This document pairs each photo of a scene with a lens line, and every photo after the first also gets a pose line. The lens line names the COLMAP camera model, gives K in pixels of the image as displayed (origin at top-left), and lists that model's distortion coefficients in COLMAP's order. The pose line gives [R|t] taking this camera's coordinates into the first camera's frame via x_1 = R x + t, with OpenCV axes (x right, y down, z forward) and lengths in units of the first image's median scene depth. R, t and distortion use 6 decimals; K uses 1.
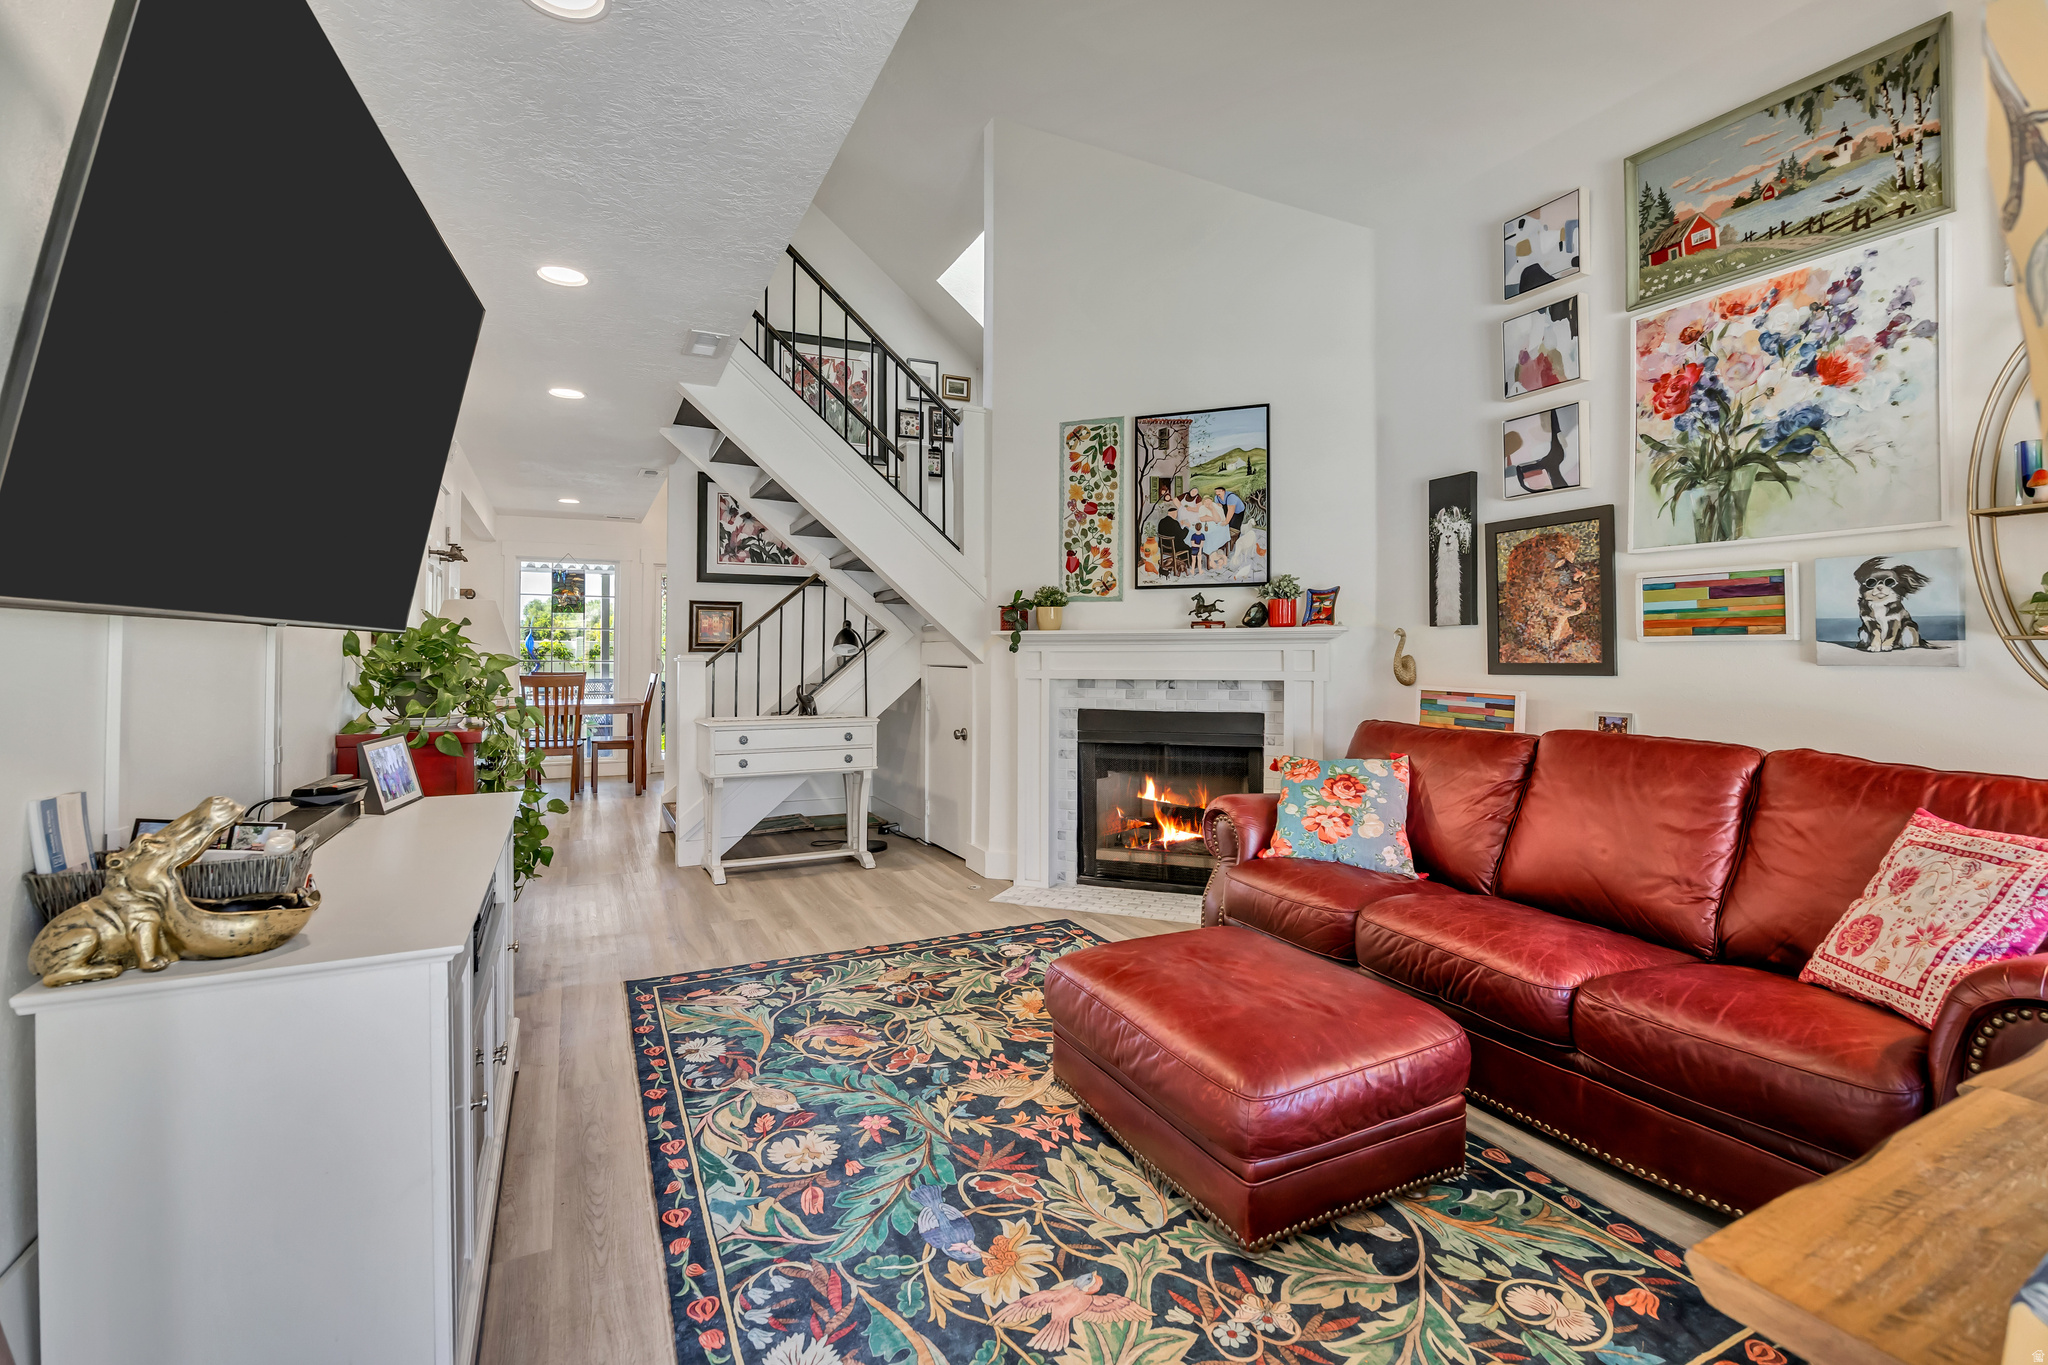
lens RADIAL K [[903.5, 0, 1017.0], [0, 903.5, 641.8], [0, 0, 1]] dist [-0.016129, 0.000512]
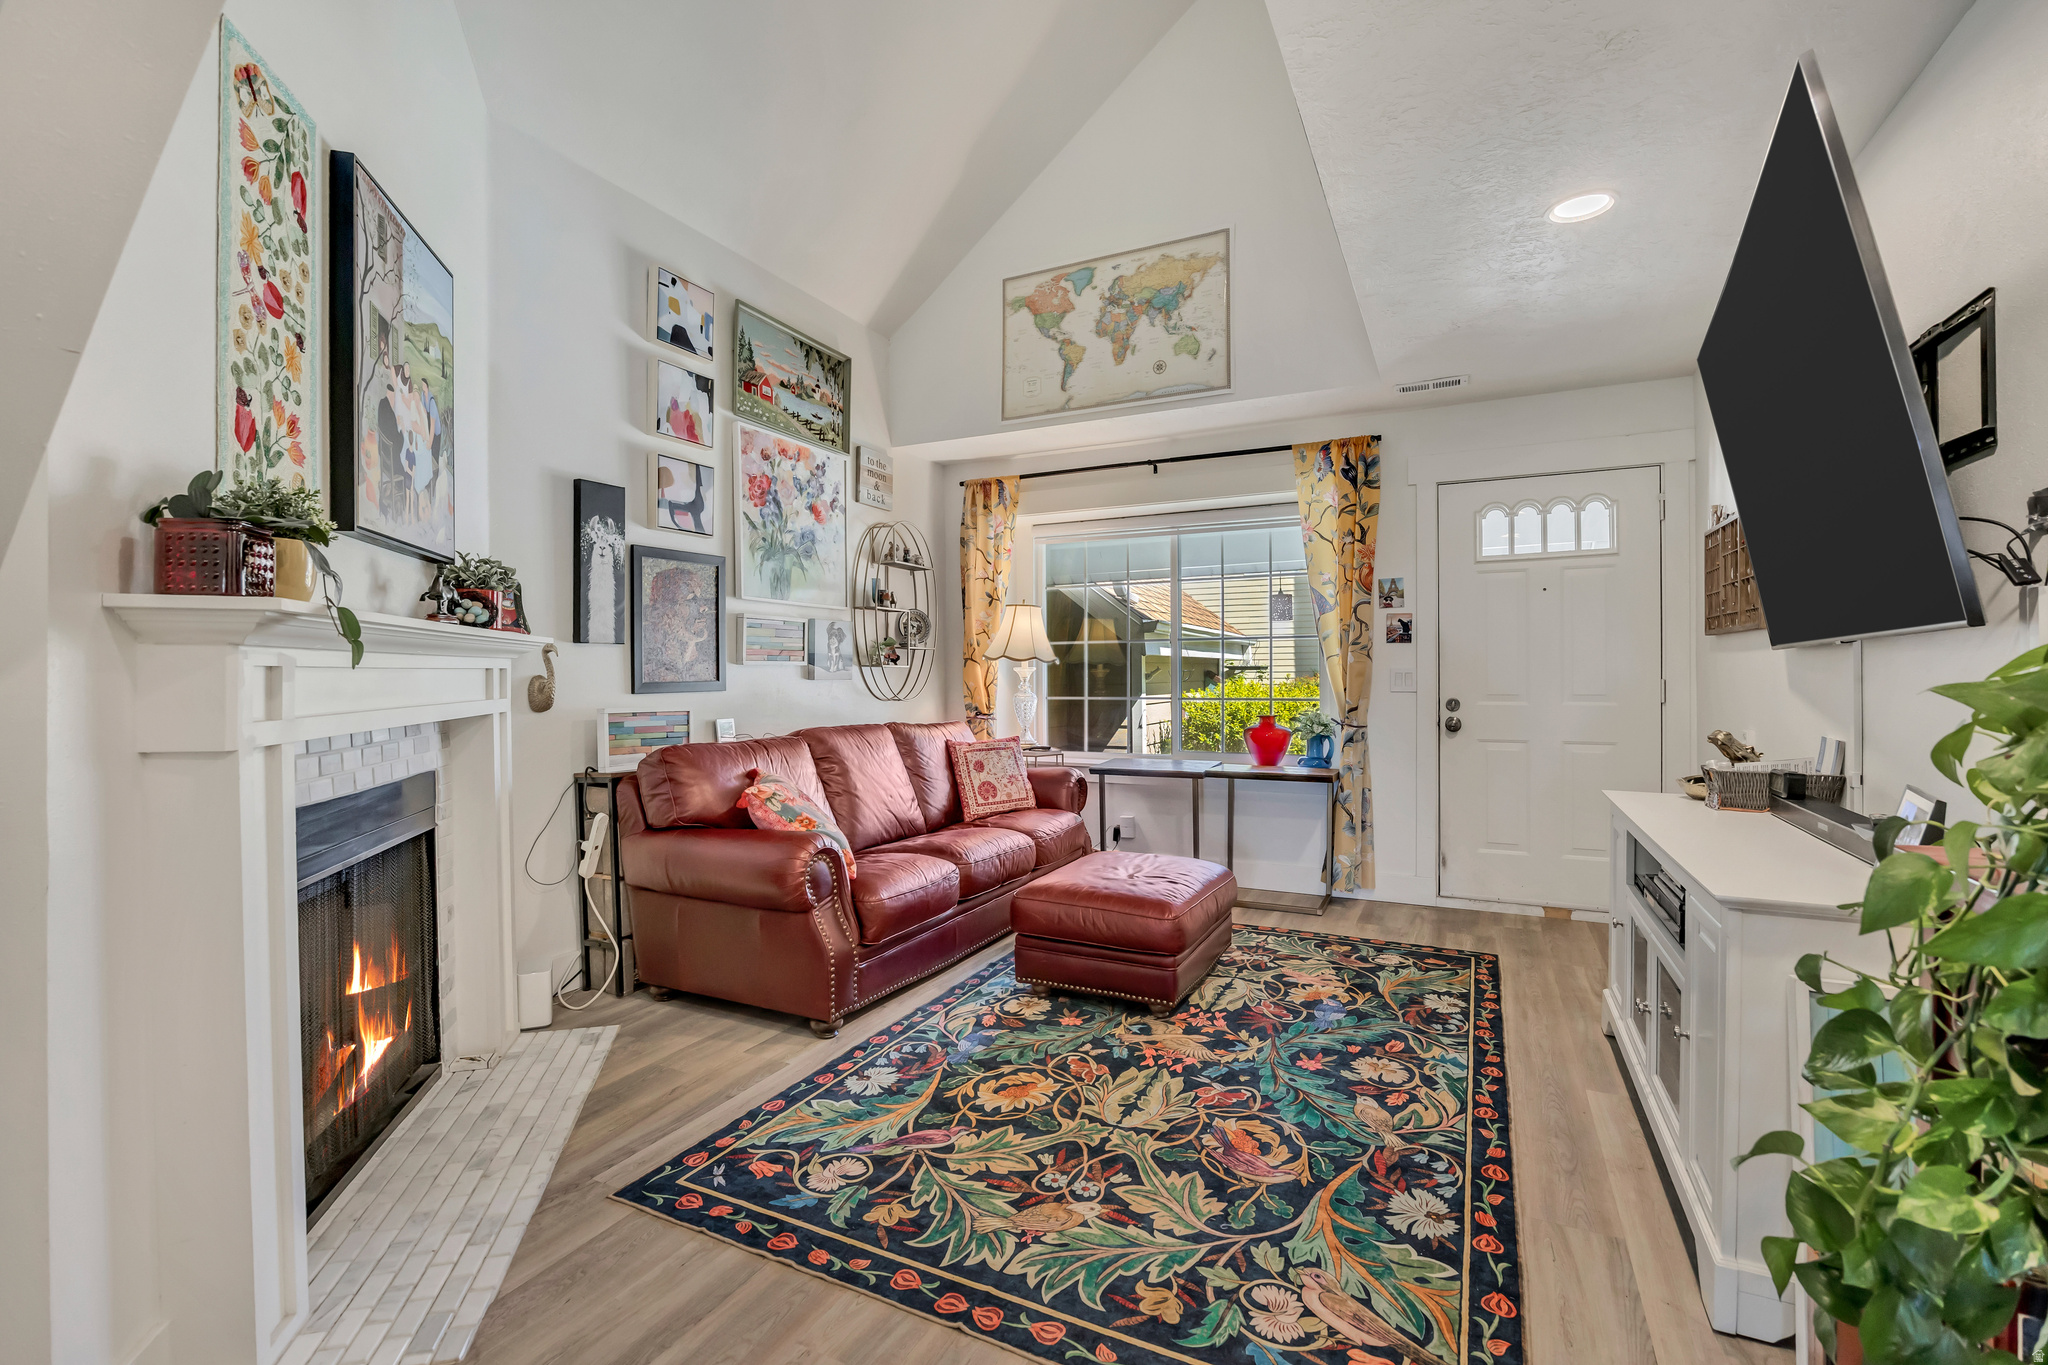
lens RADIAL K [[903.5, 0, 1018.0], [0, 903.5, 683.2], [0, 0, 1]] dist [-0.016129, 0.000512]
pose [[-0.604775, -0.004249, 0.796385, -0.725548], [-0.005188, 0.999986, 0.001395, 0.026910], [-0.796380, -0.003288, -0.604788, 1.693142]]
